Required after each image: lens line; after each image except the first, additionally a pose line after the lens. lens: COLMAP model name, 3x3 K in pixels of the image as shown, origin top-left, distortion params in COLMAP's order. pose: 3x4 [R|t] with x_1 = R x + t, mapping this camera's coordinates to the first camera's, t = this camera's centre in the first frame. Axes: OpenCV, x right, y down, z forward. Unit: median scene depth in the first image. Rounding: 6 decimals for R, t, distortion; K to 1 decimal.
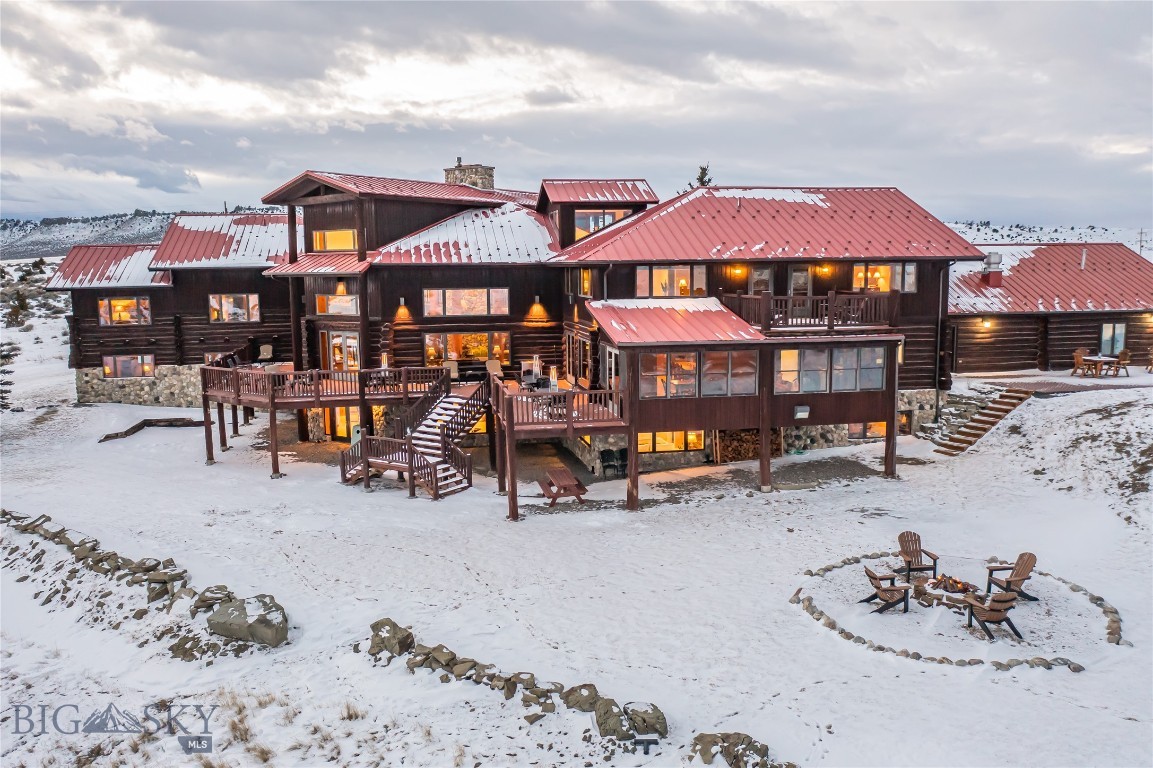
lens RADIAL K [[898.9, 0, 576.5], [0, 898.9, 384.0], [0, 0, 1]] dist [-0.034579, -0.002788]
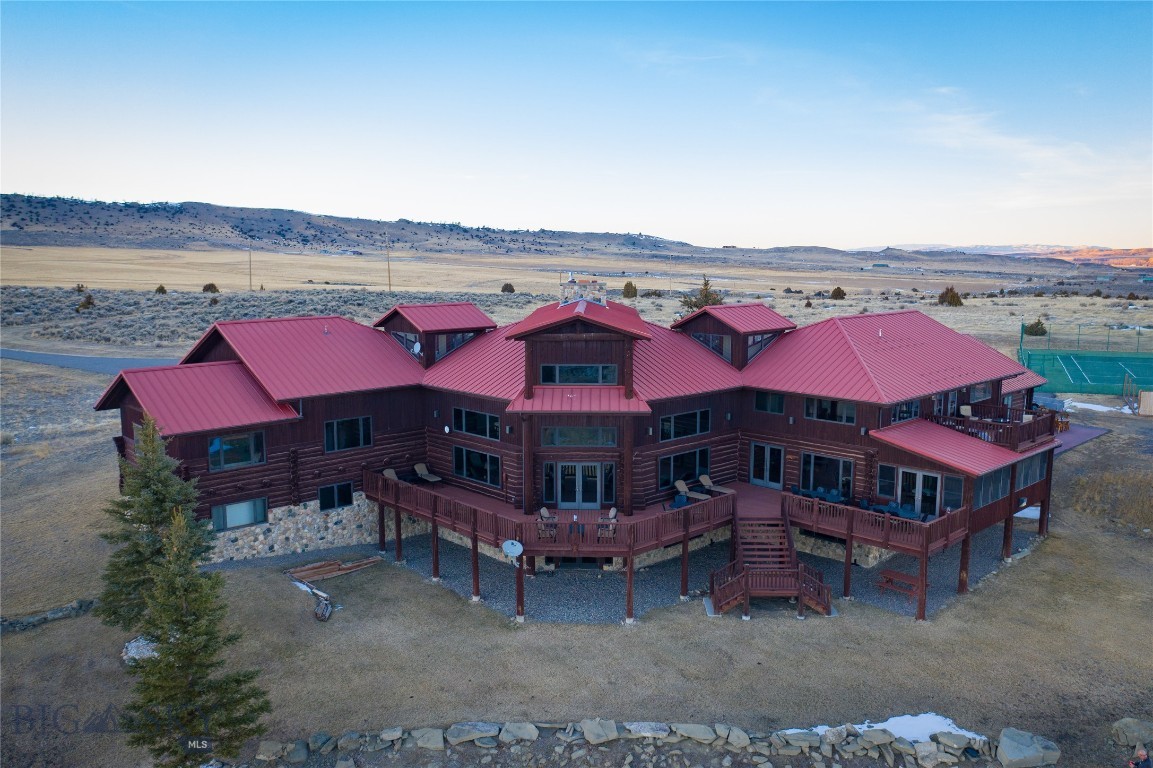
lens RADIAL K [[898.9, 0, 576.5], [0, 898.9, 384.0], [0, 0, 1]] dist [-0.034579, -0.002788]
pose [[0.835746, -0.060836, 0.545736, -1.040673], [0.058418, 0.998054, 0.021795, -0.216287], [-0.546000, 0.013666, 0.837674, 0.172813]]
